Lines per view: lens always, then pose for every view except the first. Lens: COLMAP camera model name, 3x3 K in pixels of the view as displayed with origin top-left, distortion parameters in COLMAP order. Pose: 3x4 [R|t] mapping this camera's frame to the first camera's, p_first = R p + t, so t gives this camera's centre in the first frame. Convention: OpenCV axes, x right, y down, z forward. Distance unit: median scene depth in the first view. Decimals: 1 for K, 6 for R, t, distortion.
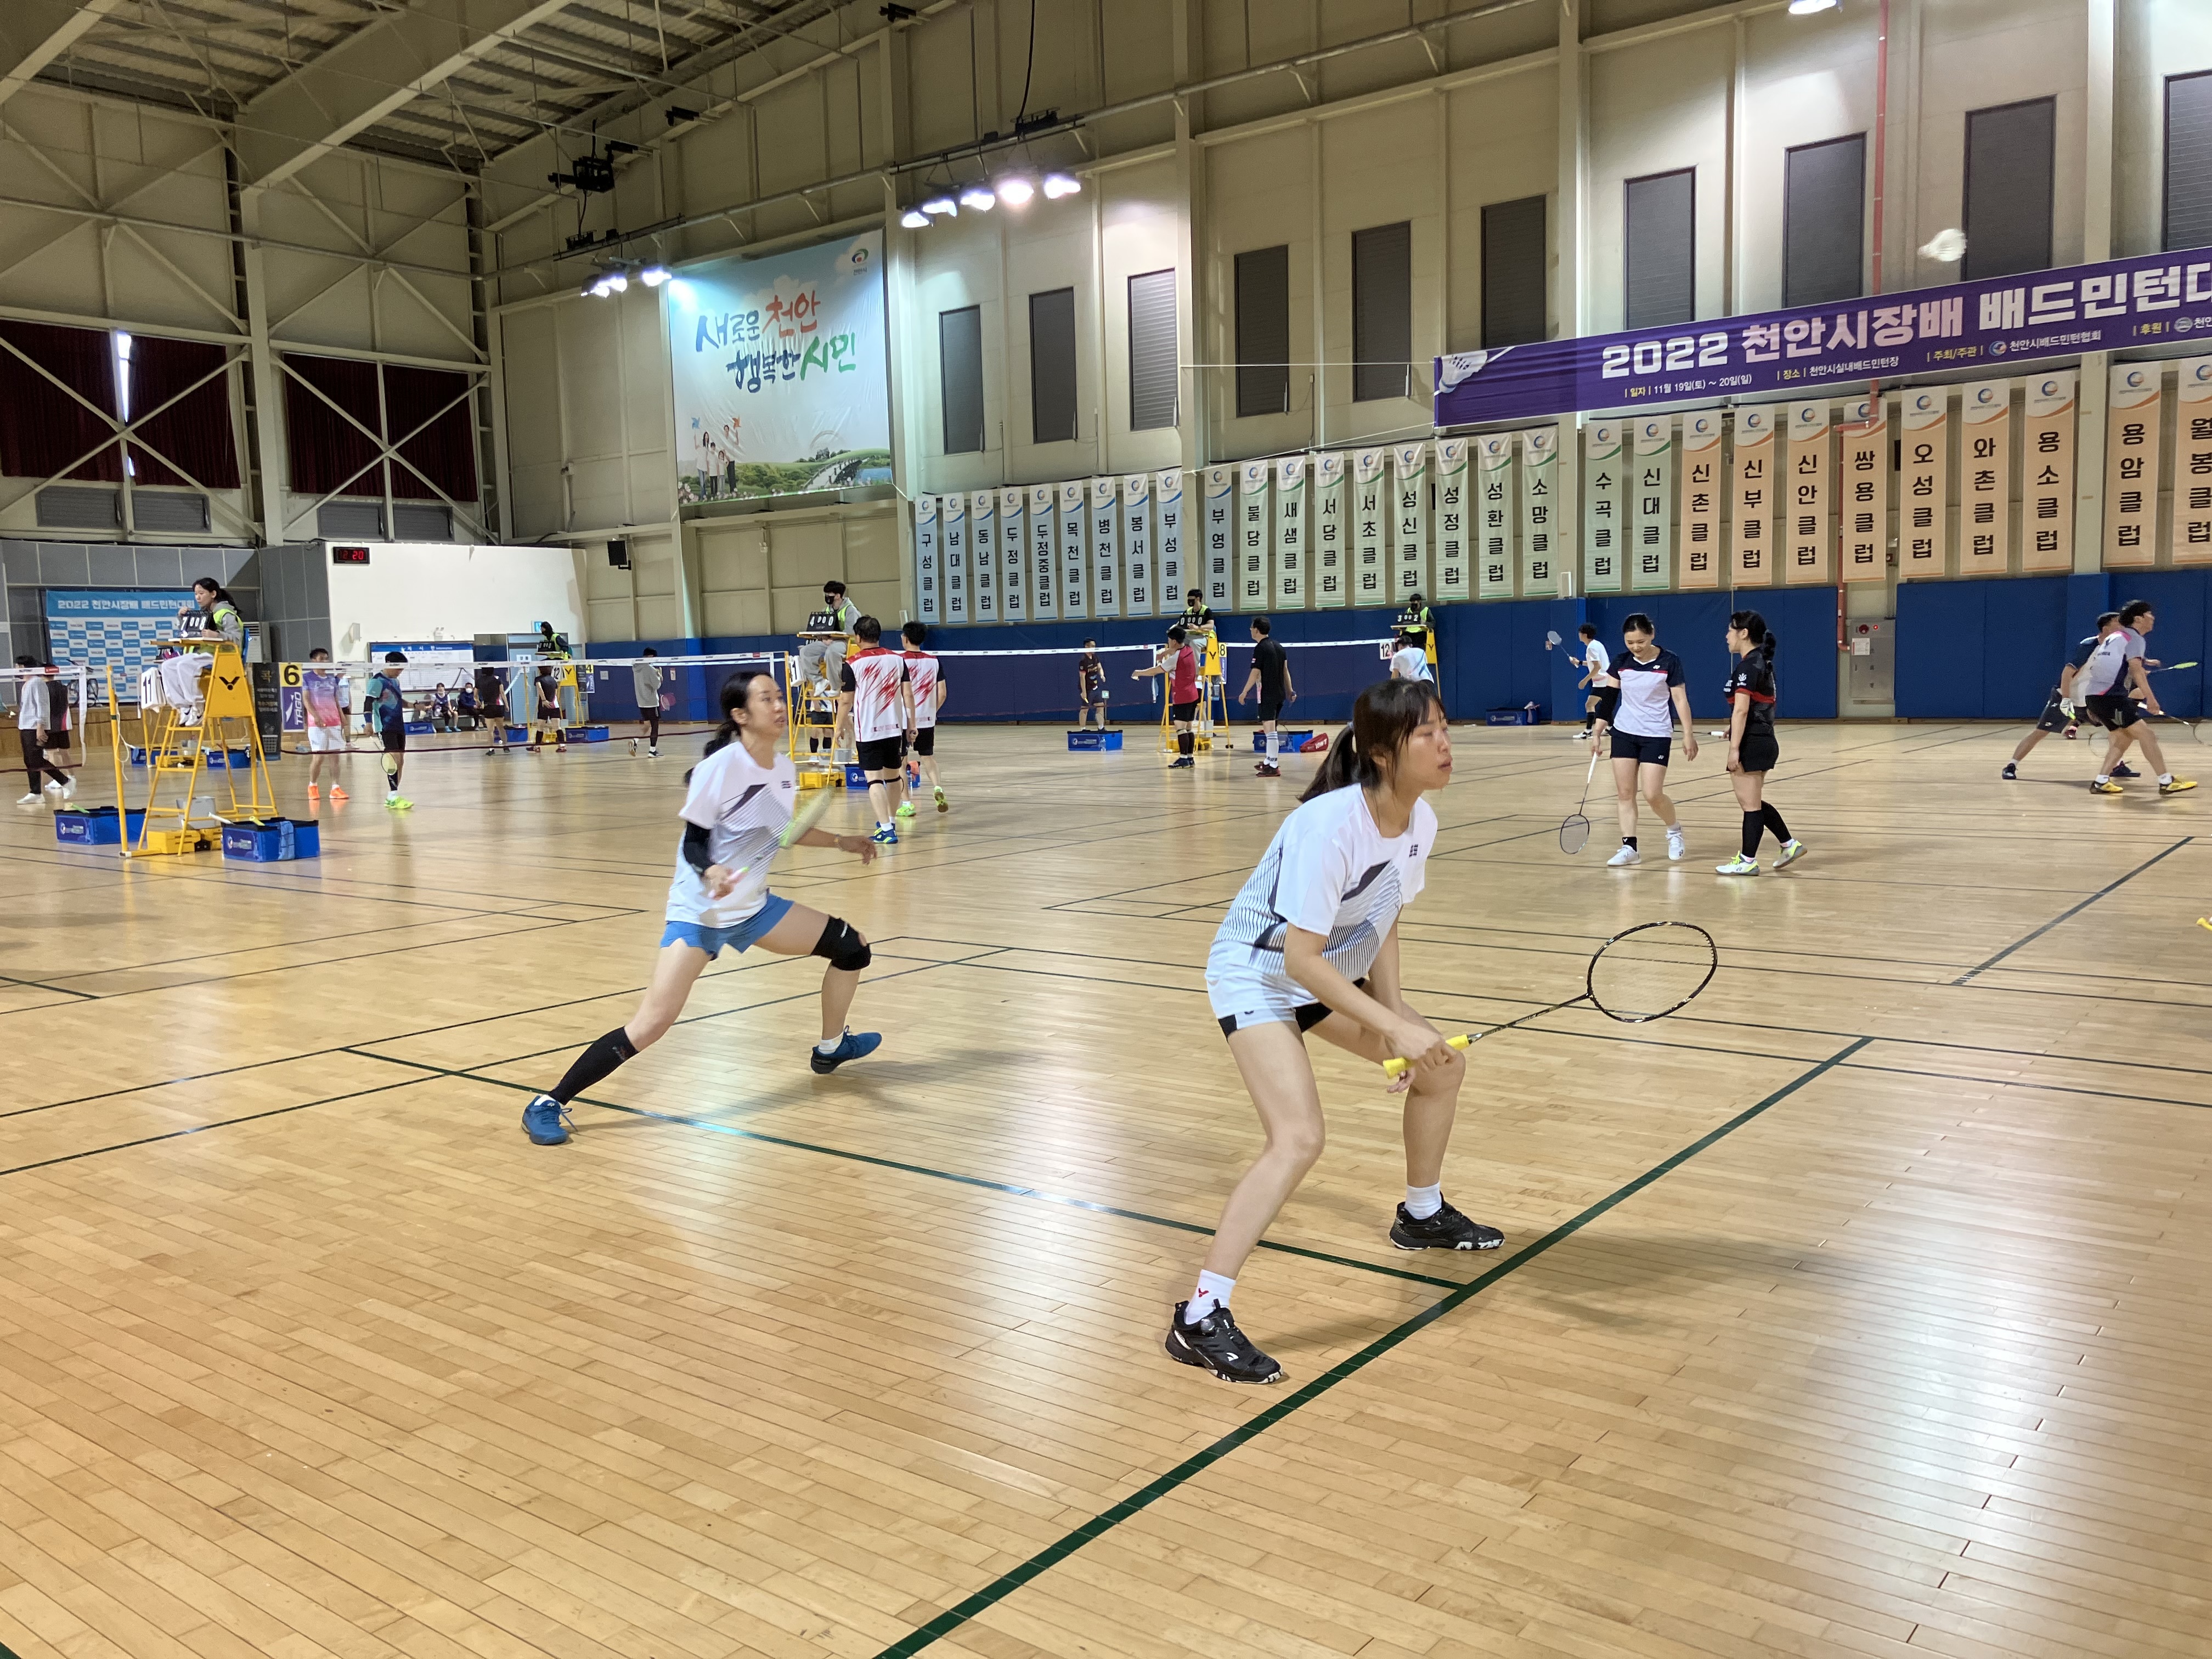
lens RADIAL K [[1811.2, 0, 1066.8], [0, 1811.2, 854.3], [0, 0, 1]] dist [0.030179, -0.029097]
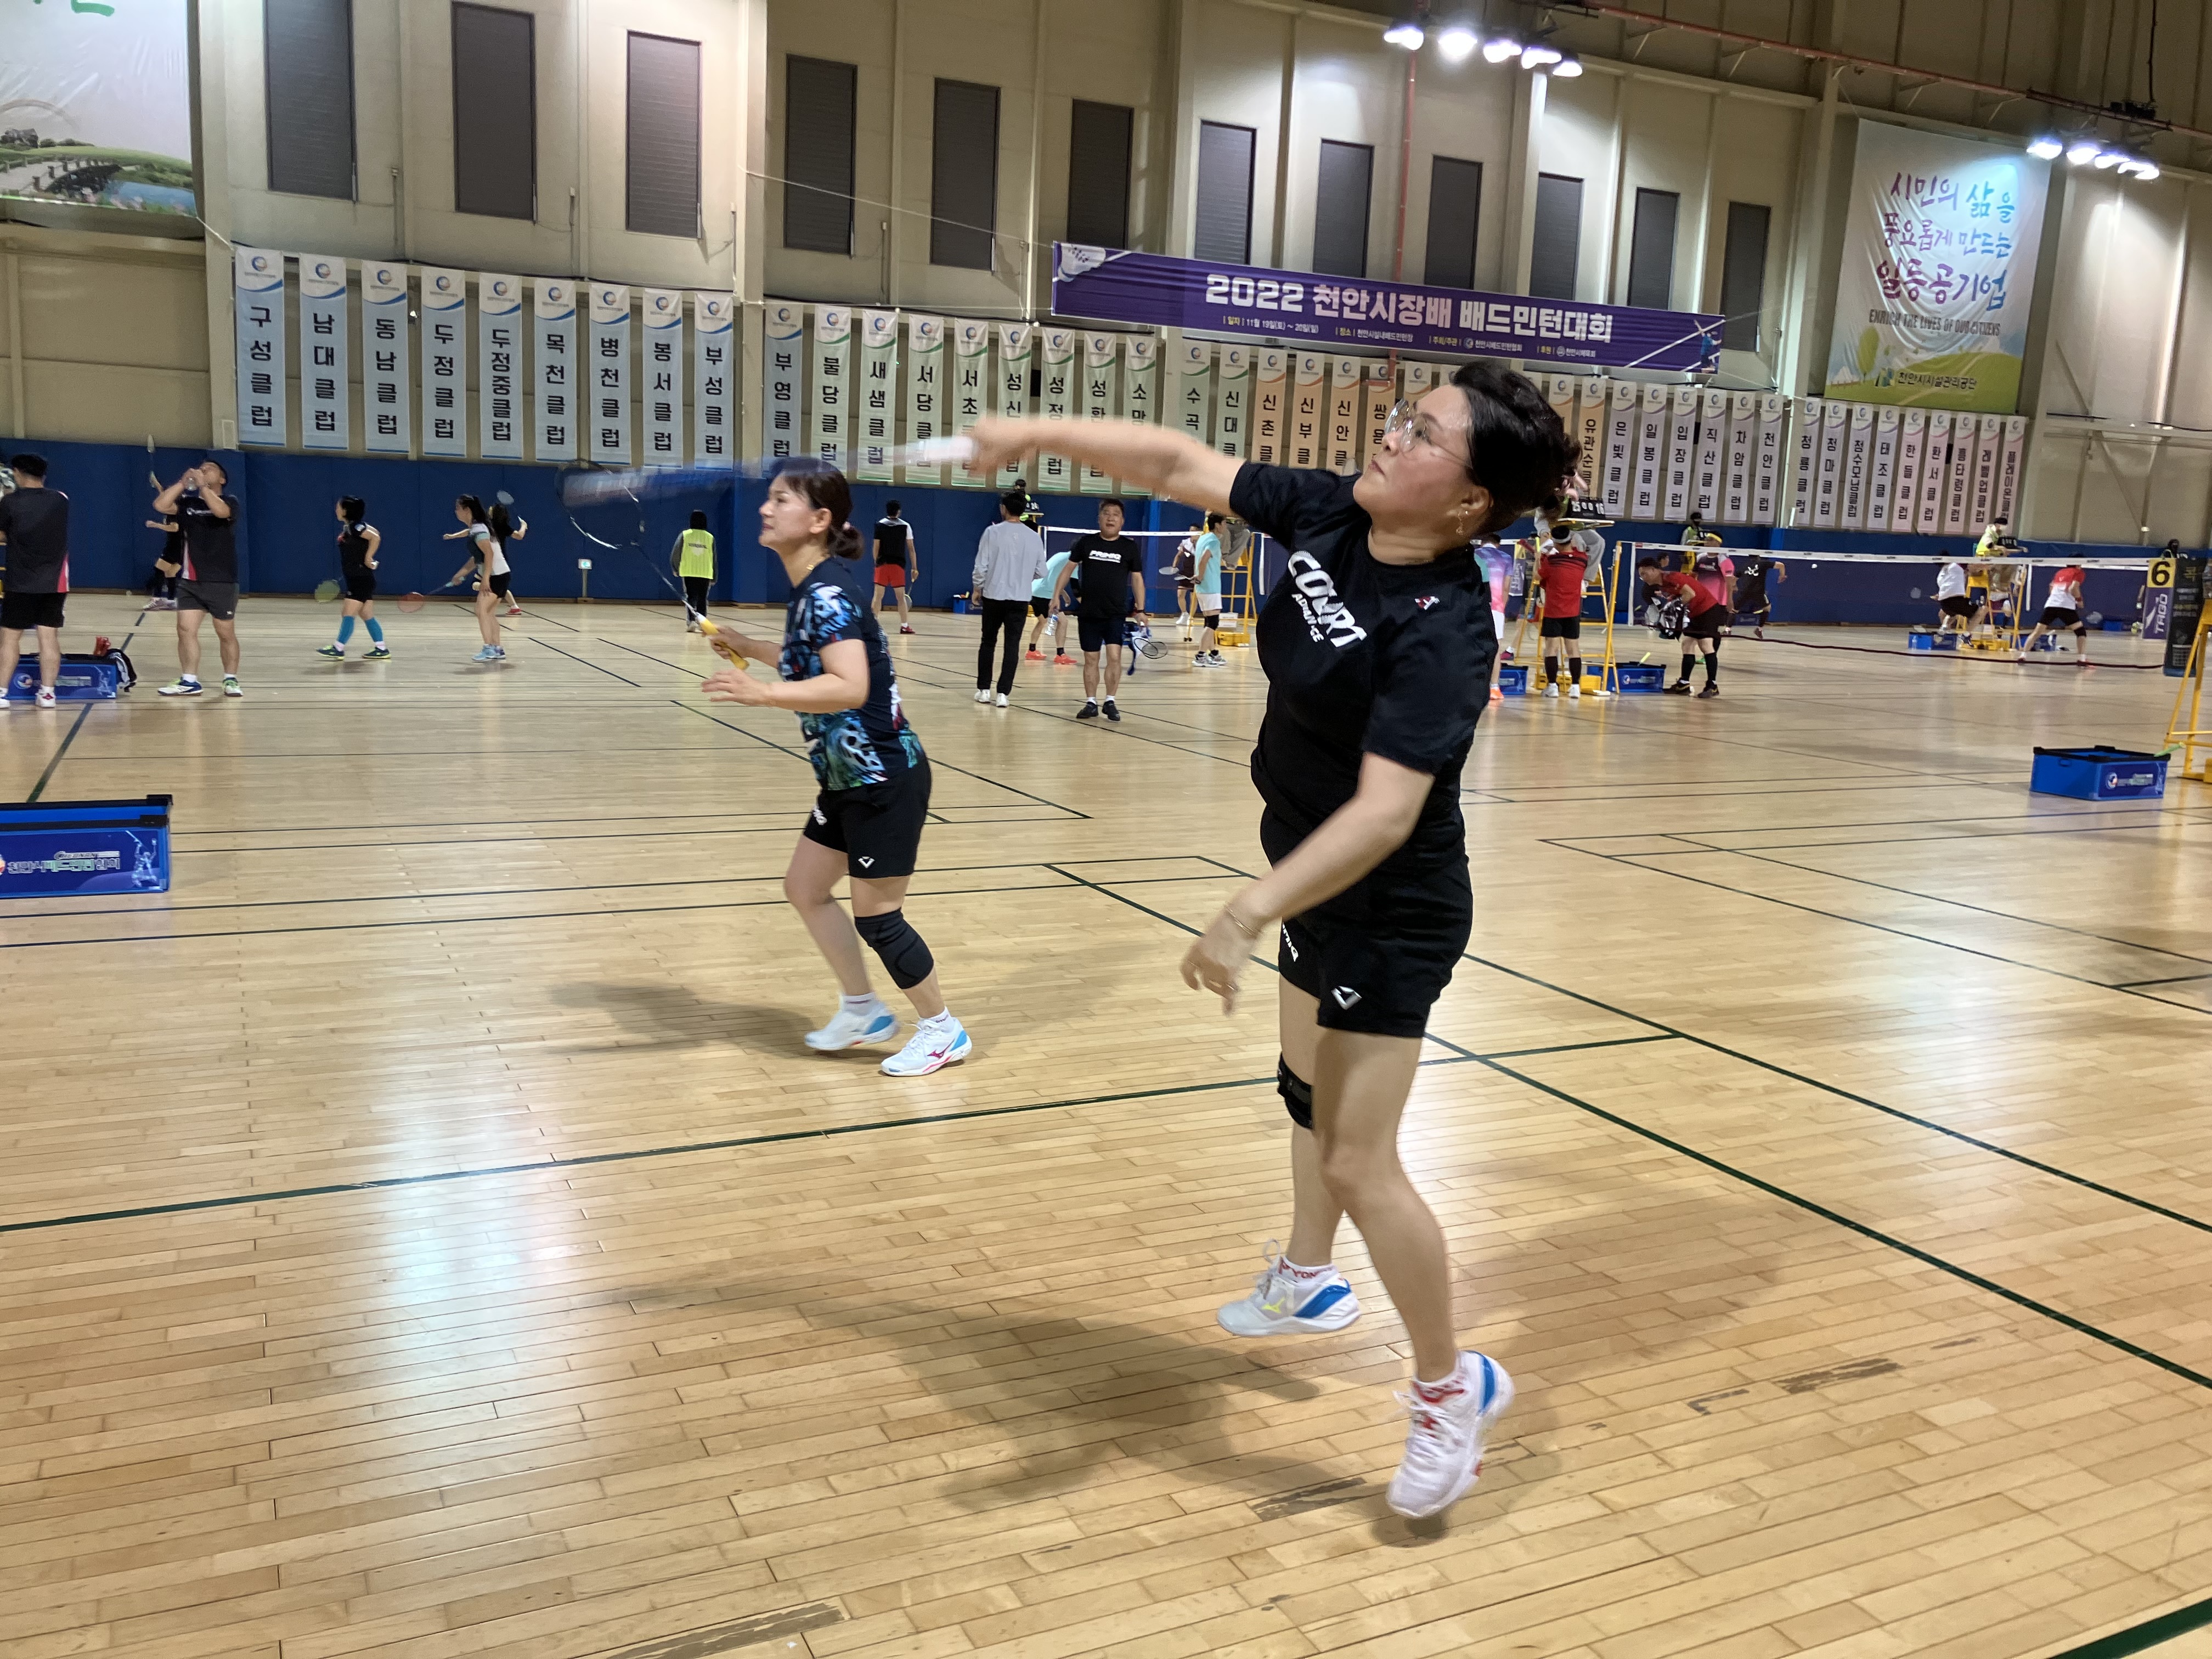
lens RADIAL K [[1811.2, 0, 1120.6], [0, 1811.2, 793.7], [0, 0, 1]] dist [0.030179, -0.029097]
pose [[0.423831, -0.081248, 0.902090, -0.682007], [0.045703, 0.996618, 0.068289, -0.038586], [-0.904588, 0.012285, 0.426111, 0.535088]]
